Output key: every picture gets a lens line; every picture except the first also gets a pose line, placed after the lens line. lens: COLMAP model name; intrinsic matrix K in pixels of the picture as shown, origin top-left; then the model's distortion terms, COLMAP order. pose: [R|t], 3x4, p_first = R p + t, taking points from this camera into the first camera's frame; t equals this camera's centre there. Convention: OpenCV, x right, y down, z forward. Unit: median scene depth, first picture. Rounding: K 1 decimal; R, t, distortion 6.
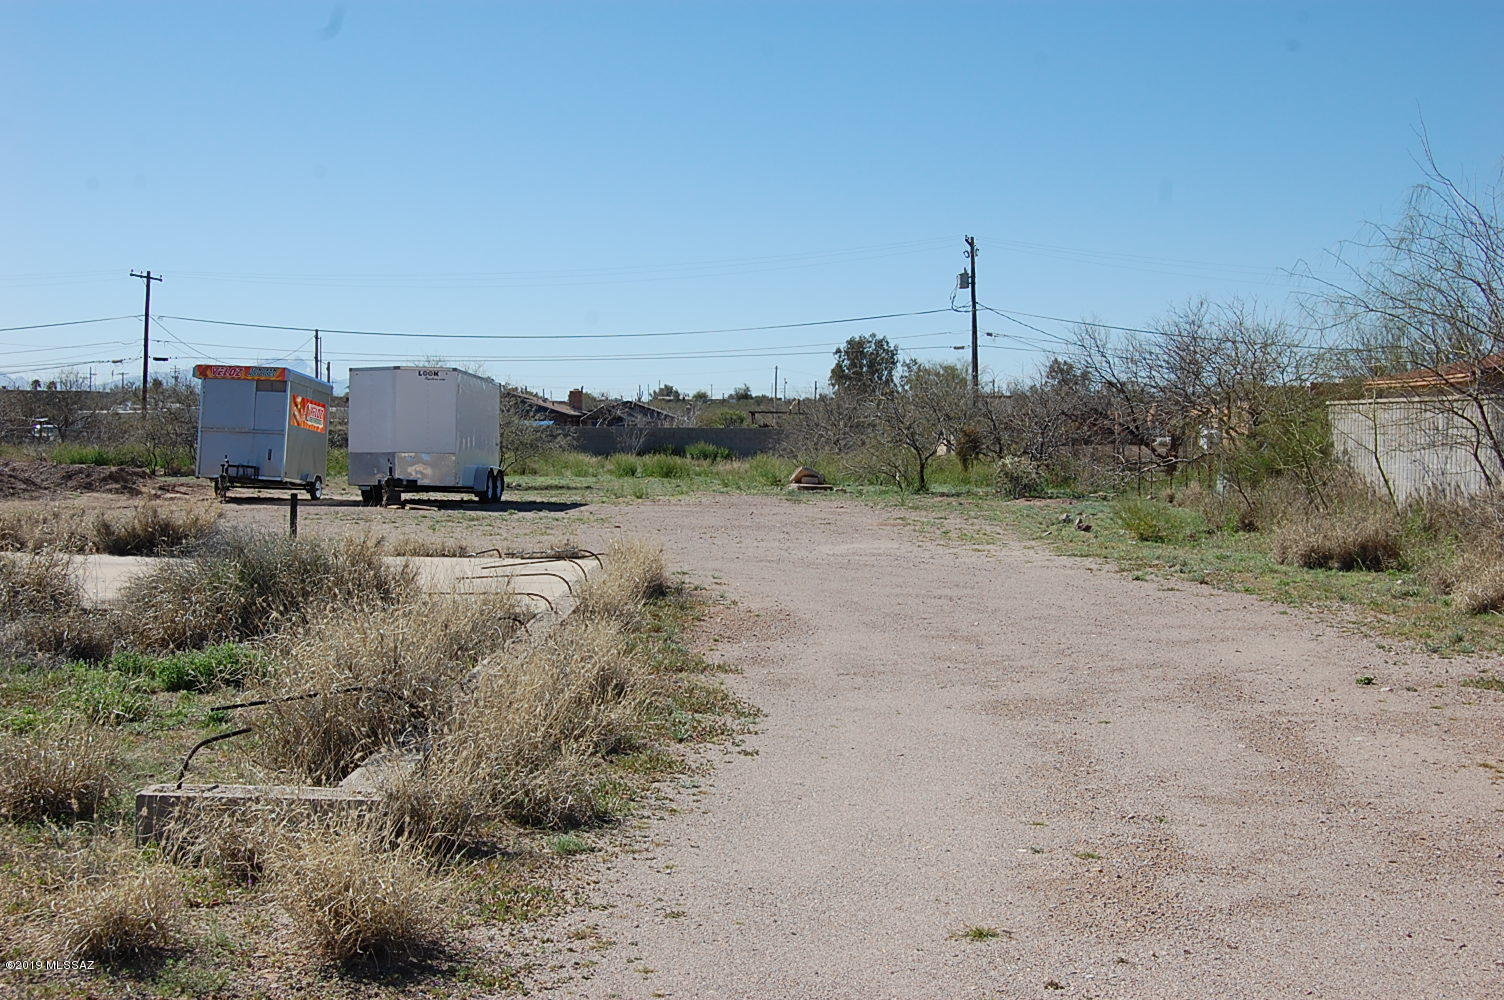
lens RADIAL K [[1896.8, 0, 756.5], [0, 1896.8, 496.9], [0, 0, 1]] dist [-0.051688, 0.000000]
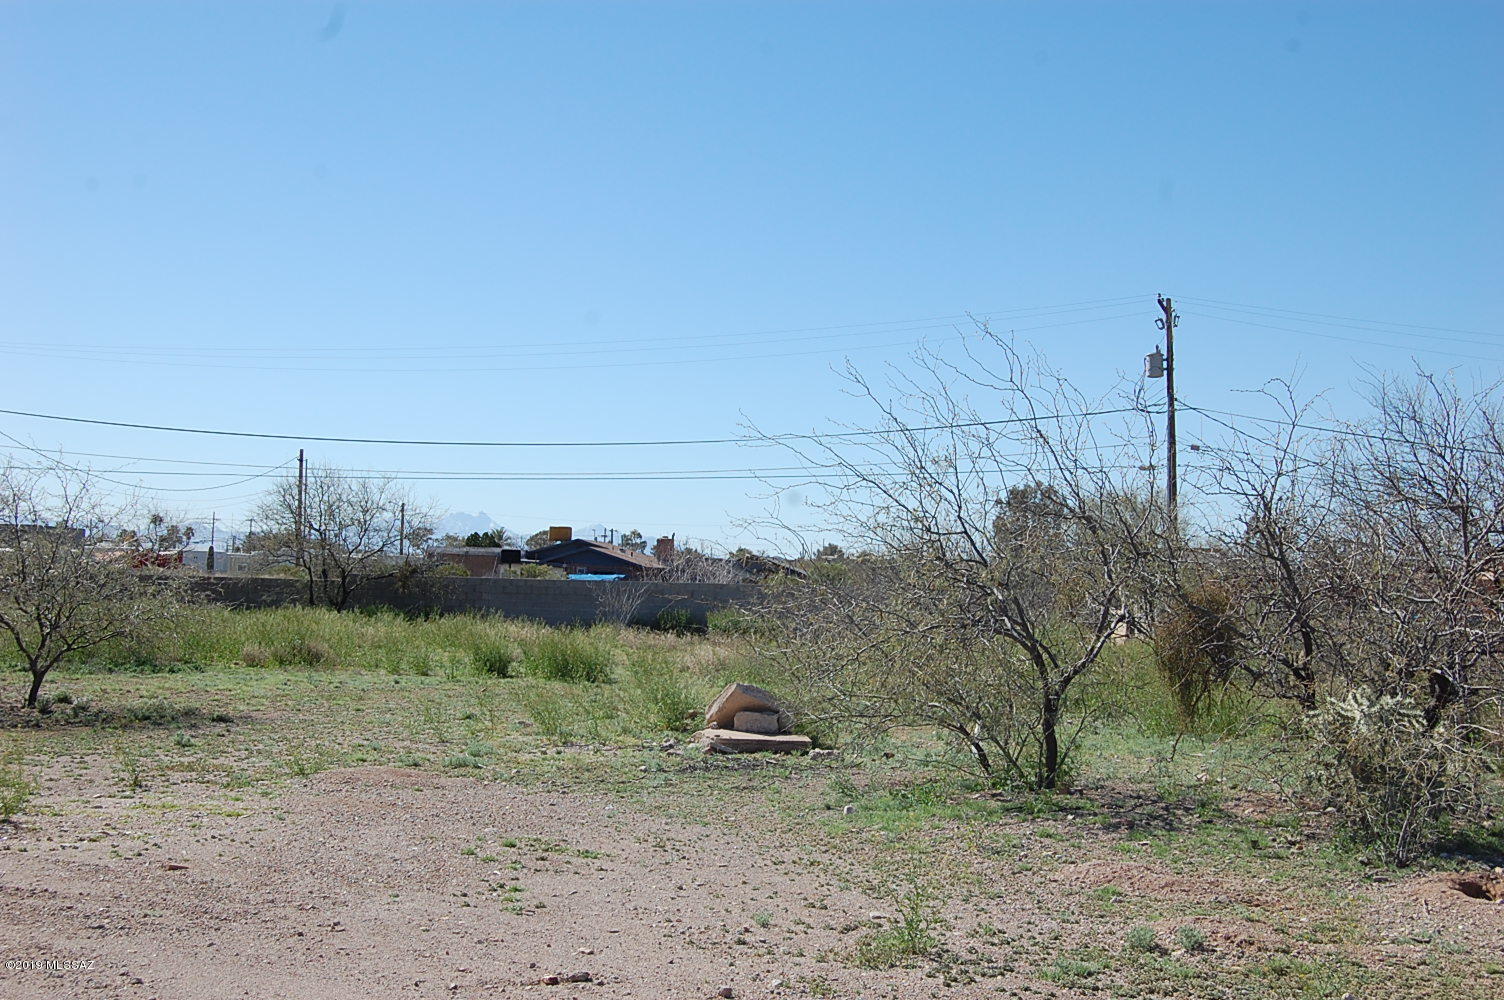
lens RADIAL K [[1896.8, 0, 743.7], [0, 1896.8, 505.0], [0, 0, 1]] dist [-0.051688, 0.000000]
pose [[0.994913, 0.015722, -0.099505, 0.034595], [-0.023669, 0.996578, -0.079196, -0.012006], [0.097919, 0.081148, 0.991880, 0.349171]]
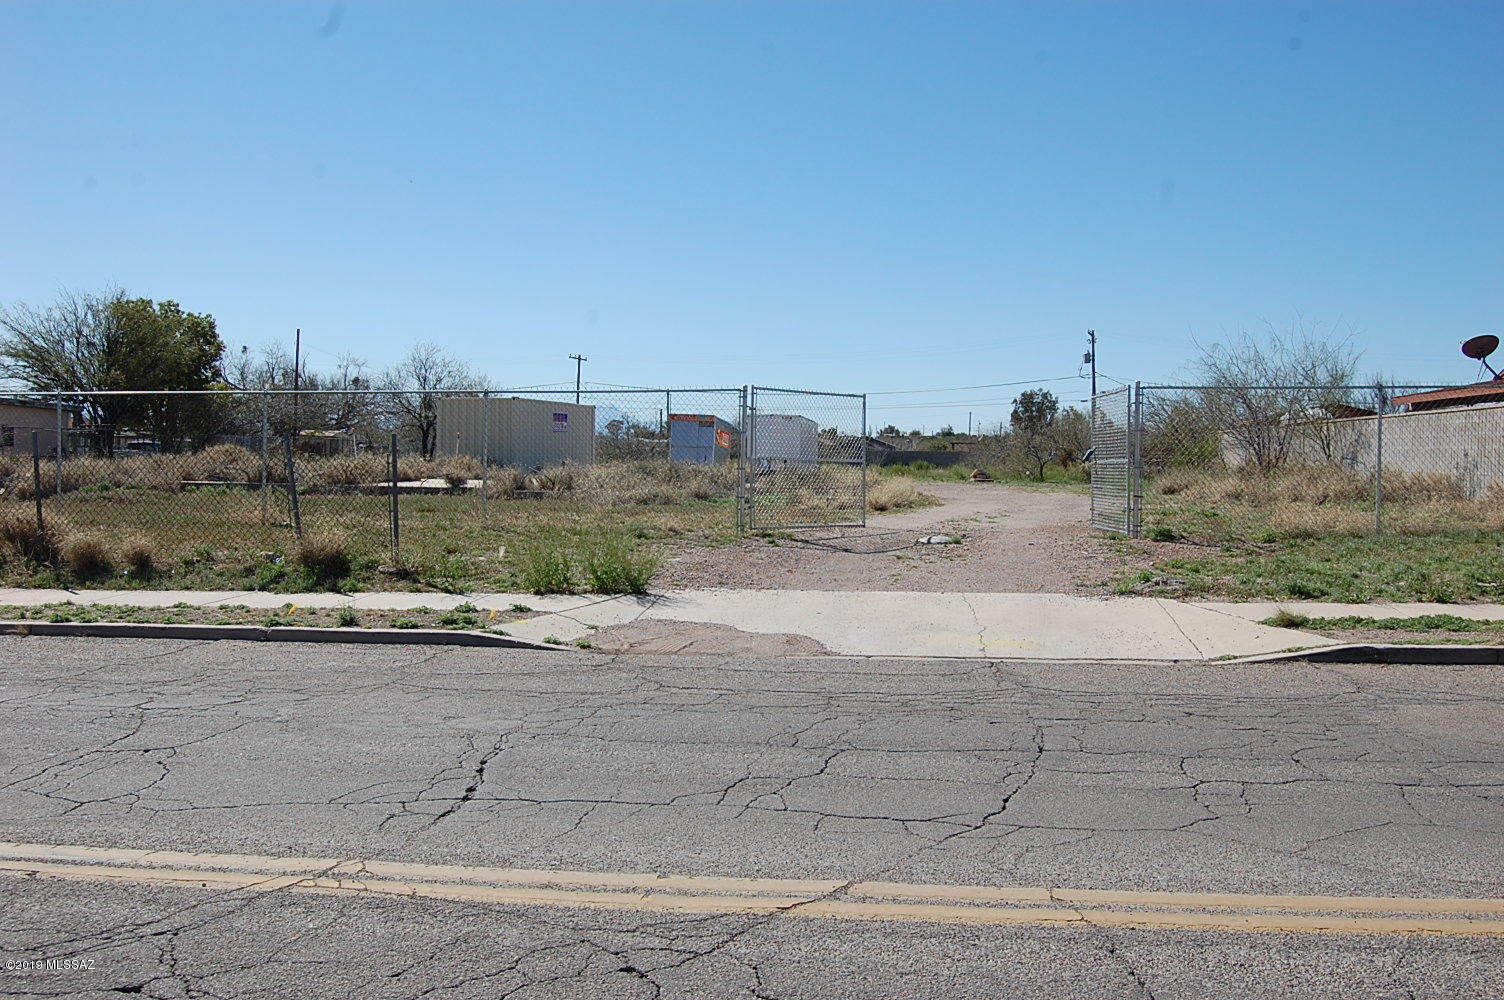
lens RADIAL K [[1449.2, 0, 747.1], [0, 1449.2, 493.9], [0, 0, 1]] dist [-0.071295, 0.000000]
pose [[0.989547, 0.006652, -0.144057, 0.003344], [-0.008340, 0.999903, -0.011113, 0.013984], [0.143970, 0.012198, 0.989507, -0.223814]]
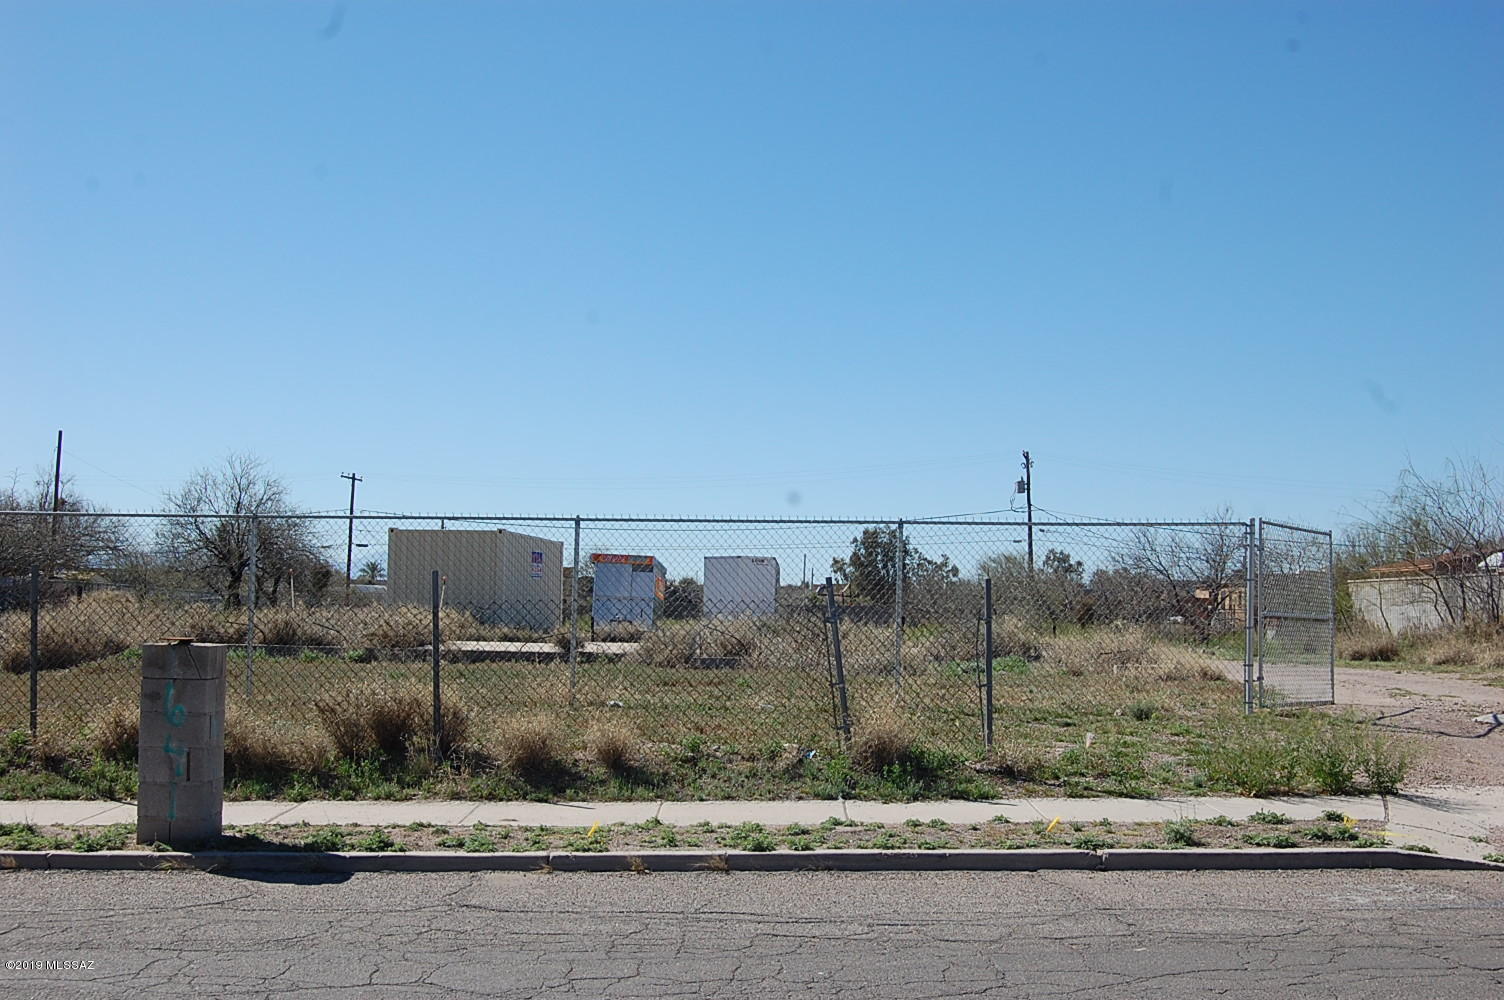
lens RADIAL K [[1896.8, 0, 753.6], [0, 1896.8, 498.7], [0, 0, 1]] dist [-0.051688, 0.000000]
pose [[0.999838, 0.007145, 0.016523, -0.085009], [-0.005504, 0.995237, -0.097331, 0.014436], [-0.017139, 0.097225, 0.995115, -0.223924]]
